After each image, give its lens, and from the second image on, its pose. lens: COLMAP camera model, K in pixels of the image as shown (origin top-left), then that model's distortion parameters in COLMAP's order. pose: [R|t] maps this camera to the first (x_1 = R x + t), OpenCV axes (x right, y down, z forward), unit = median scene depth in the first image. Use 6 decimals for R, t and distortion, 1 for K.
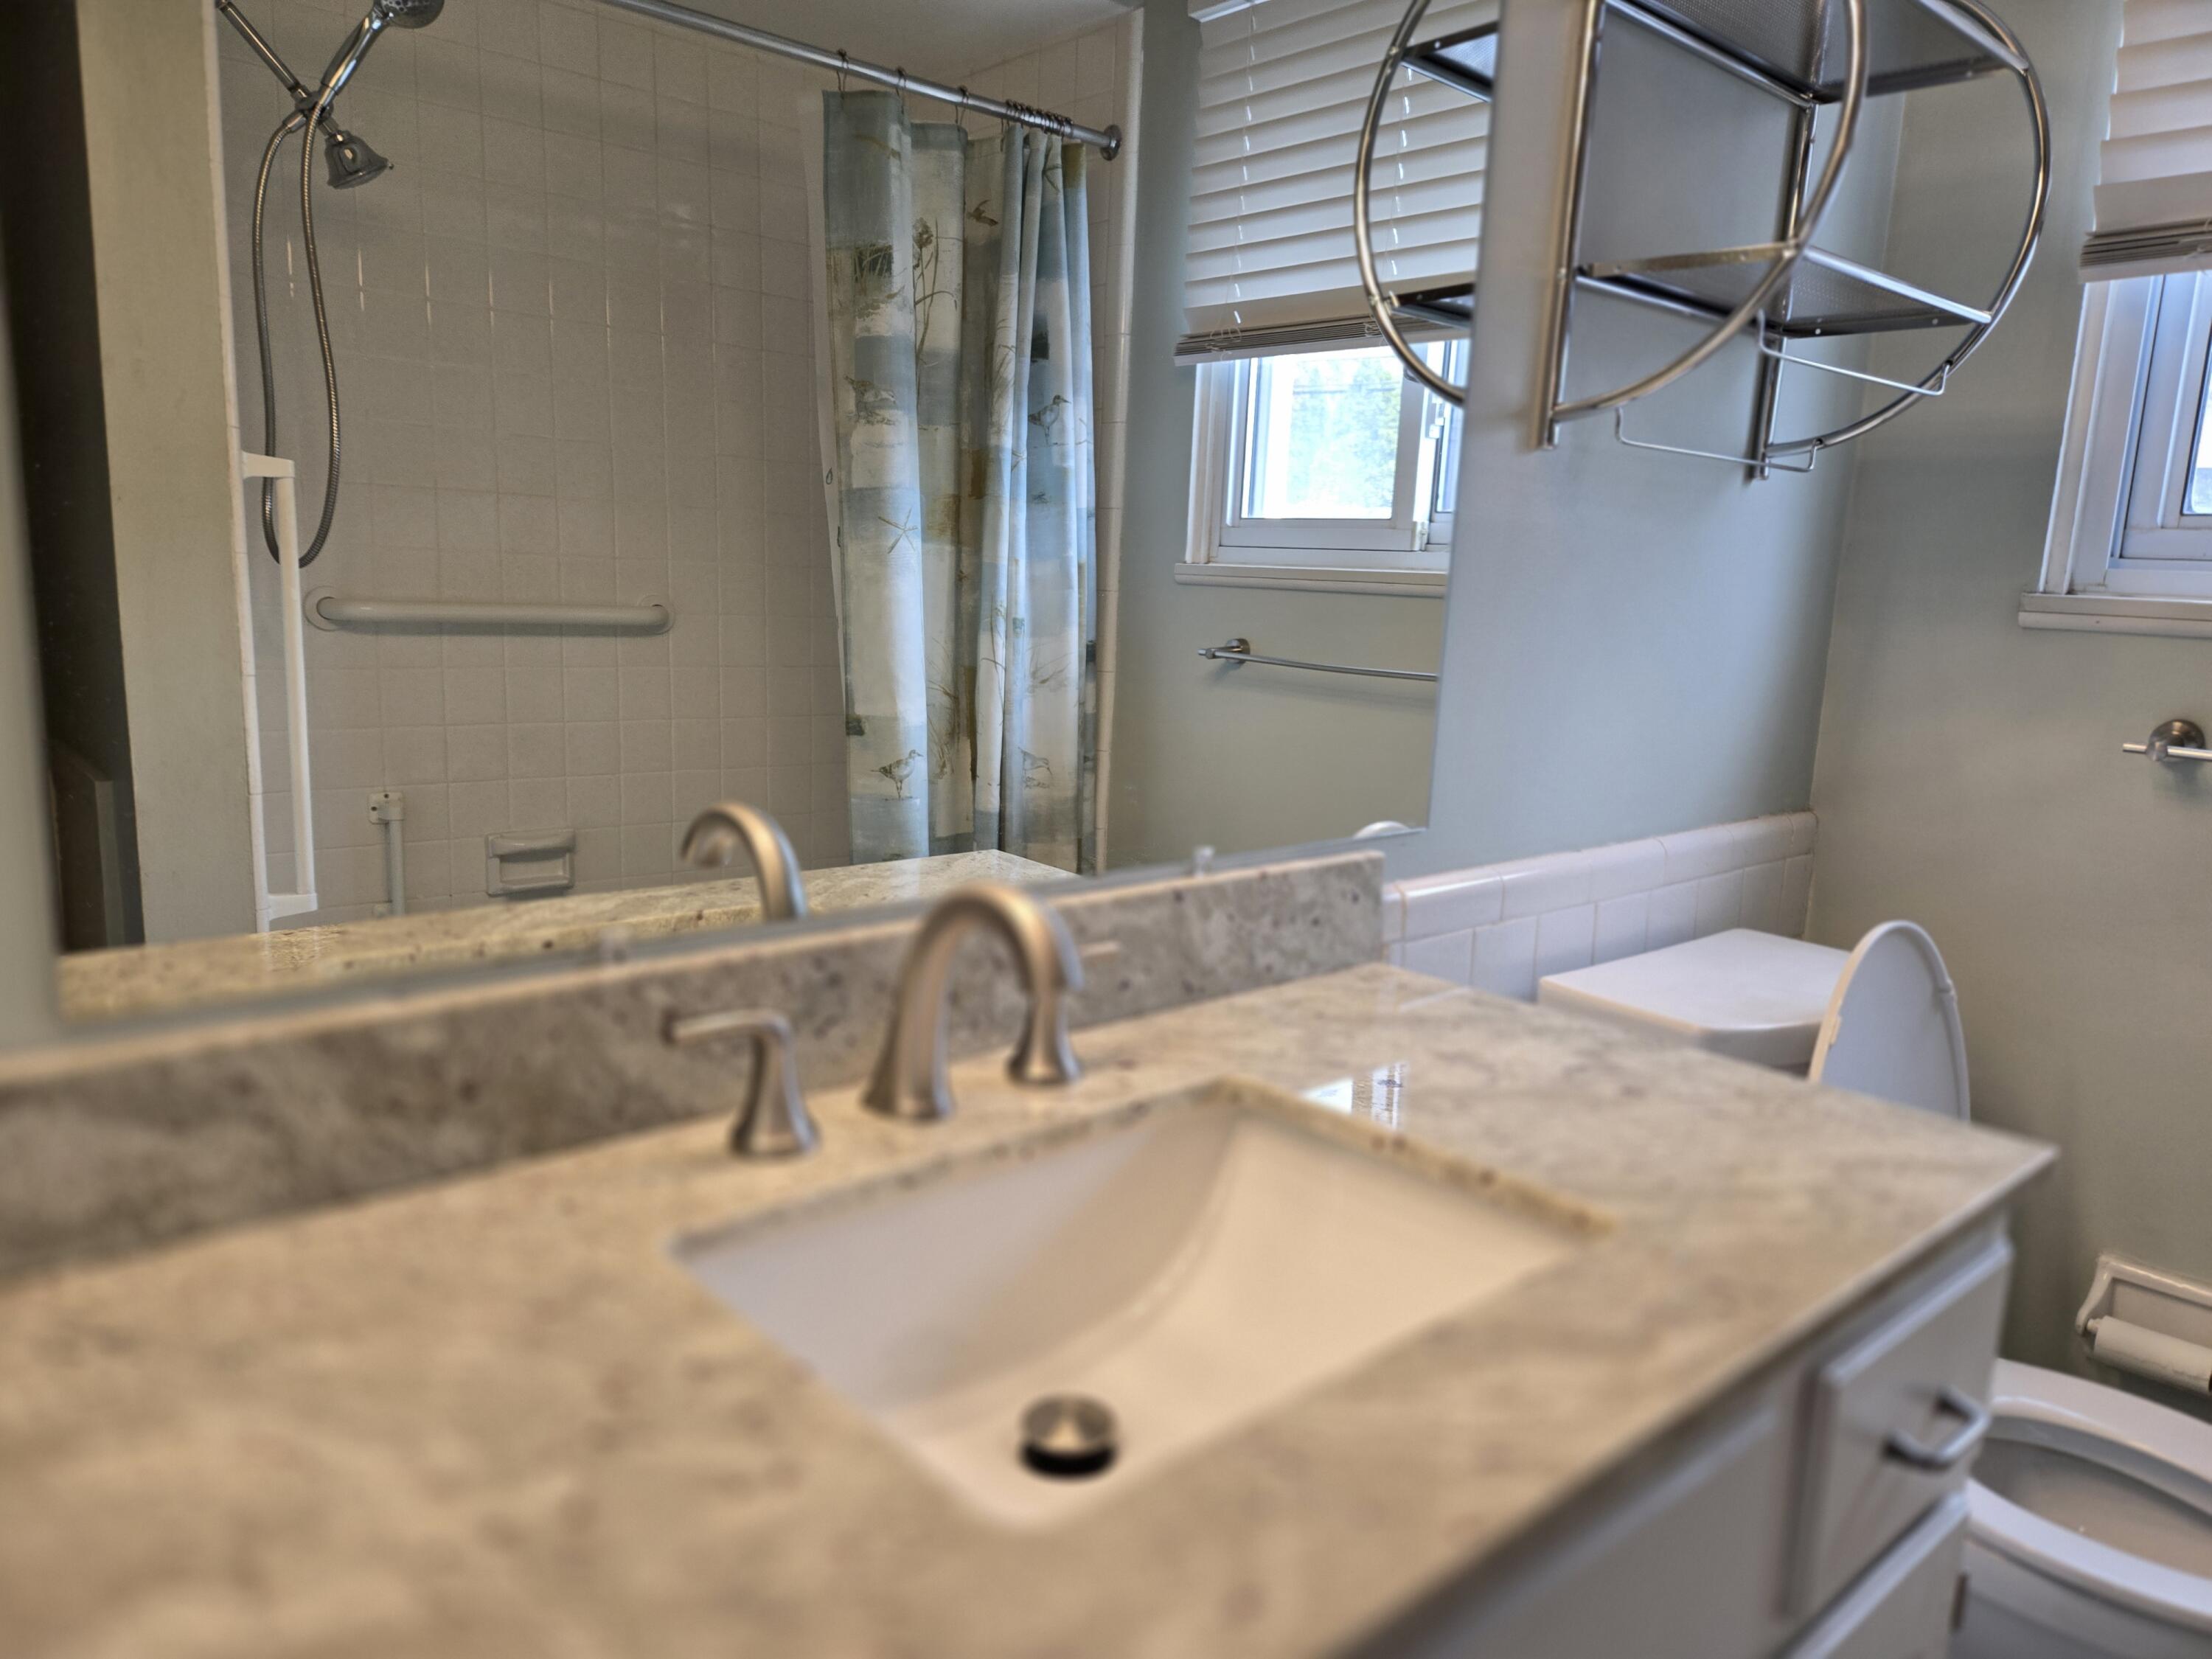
lens RADIAL K [[1488.0, 0, 1117.2], [0, 1488.0, 832.1], [0, 0, 1]] dist [0.061139, -0.052519]
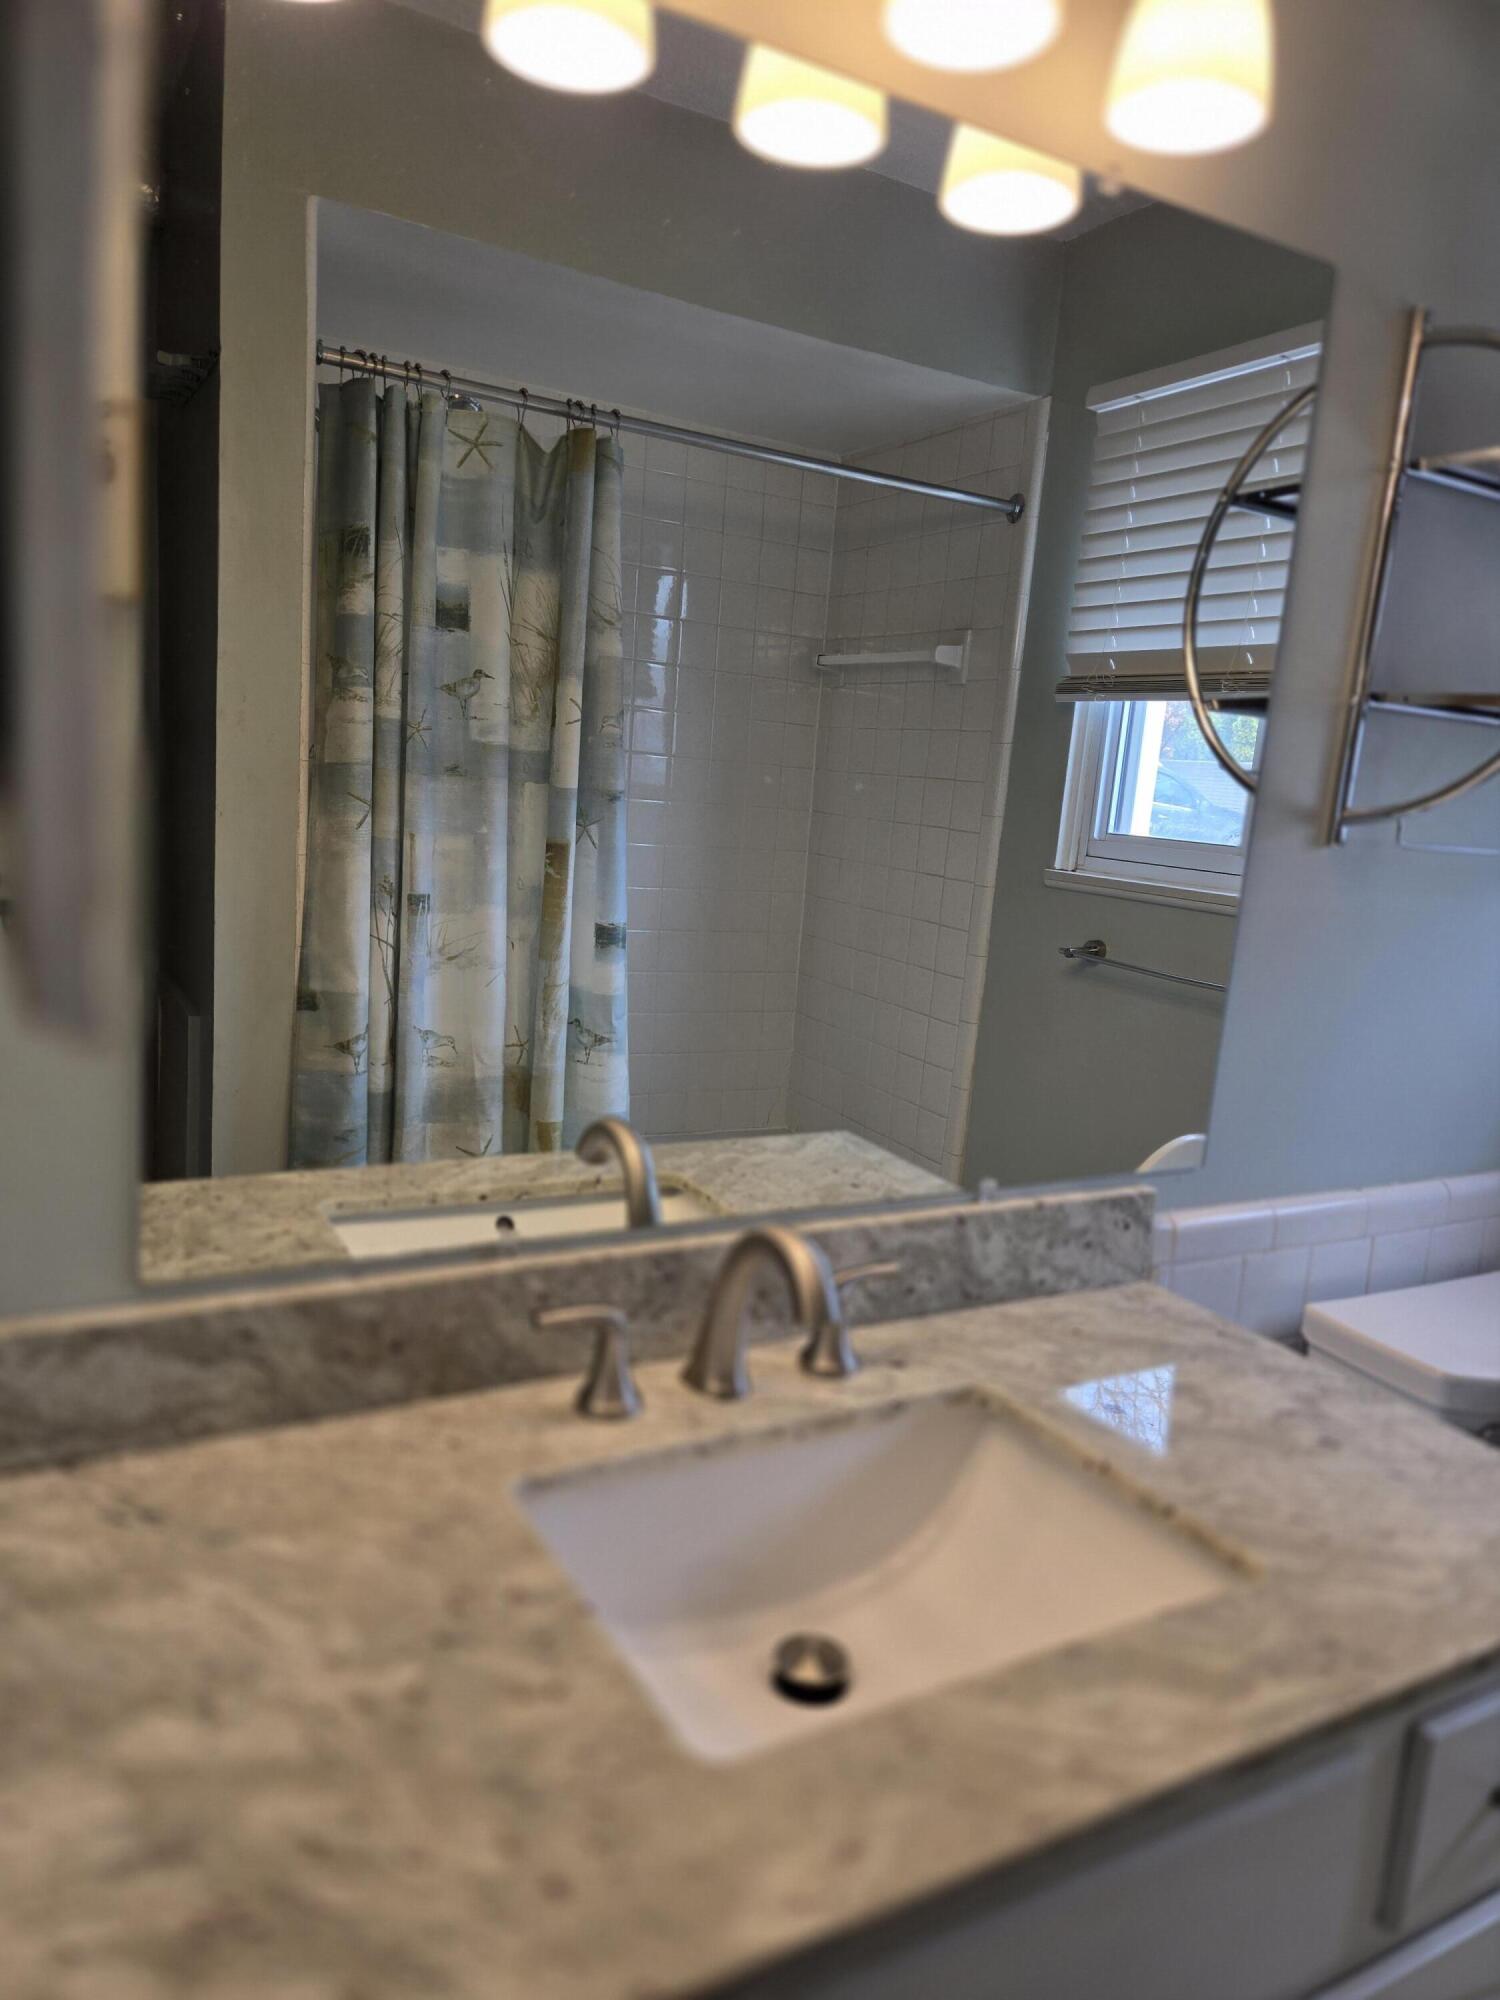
lens RADIAL K [[1345.4, 0, 766.1], [0, 1345.4, 1001.5], [0, 0, 1]] dist [0.061139, -0.052519]
pose [[0.978248, 0.070467, -0.195101, 0.104981], [-0.075174, 0.997029, -0.016814, -0.126619], [0.193337, 0.031115, 0.980639, -0.143575]]
